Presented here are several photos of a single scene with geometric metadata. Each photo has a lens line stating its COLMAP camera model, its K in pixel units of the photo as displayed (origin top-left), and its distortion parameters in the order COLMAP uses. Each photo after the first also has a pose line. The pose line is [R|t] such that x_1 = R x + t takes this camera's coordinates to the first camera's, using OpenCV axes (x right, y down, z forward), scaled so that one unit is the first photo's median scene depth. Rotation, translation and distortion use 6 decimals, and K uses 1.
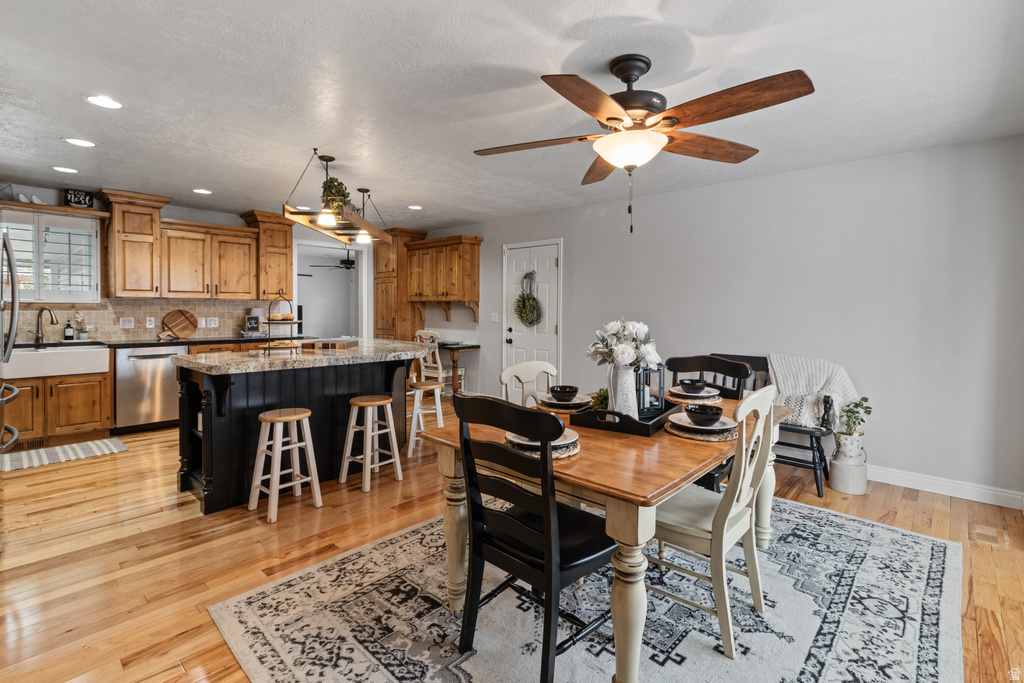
lens RADIAL K [[480.1, 0, 516.9], [0, 480.1, 318.3], [0, 0, 1]] dist [-0.000878, -0.000316]
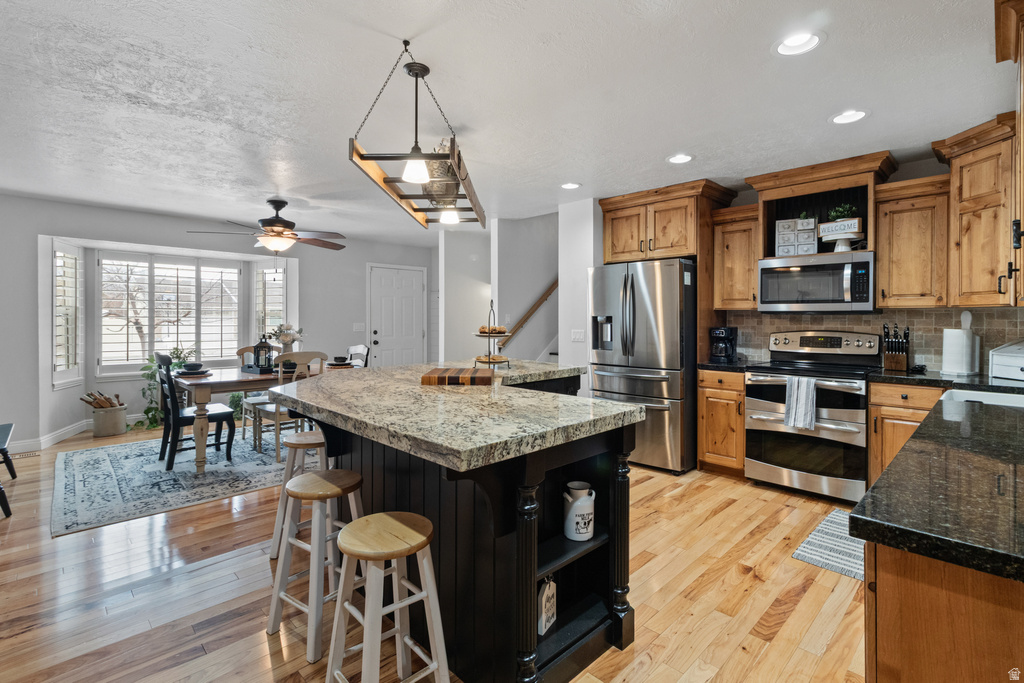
lens RADIAL K [[483.2, 0, 509.9], [0, 483.2, 317.0], [0, 0, 1]] dist [0.002292, 0.000380]
pose [[-0.998377, -0.008474, 0.056318, -0.935461], [-0.007491, 0.999817, 0.017626, -0.070184], [-0.056457, 0.017176, -0.998257, 3.140036]]
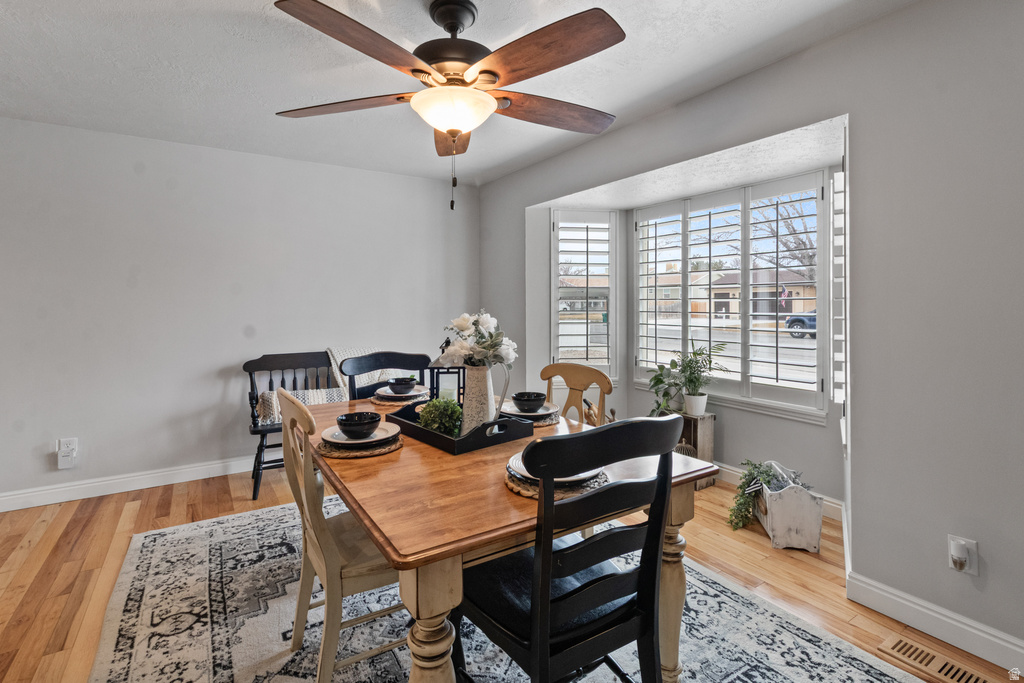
lens RADIAL K [[483.2, 0, 509.9], [0, 483.2, 317.0], [0, 0, 1]] dist [0.002292, 0.000380]
pose [[0.262810, -0.029104, 0.964408, -0.567070], [0.030292, 0.999301, 0.021903, -0.001063], [-0.964372, 0.023457, 0.263508, 0.710104]]
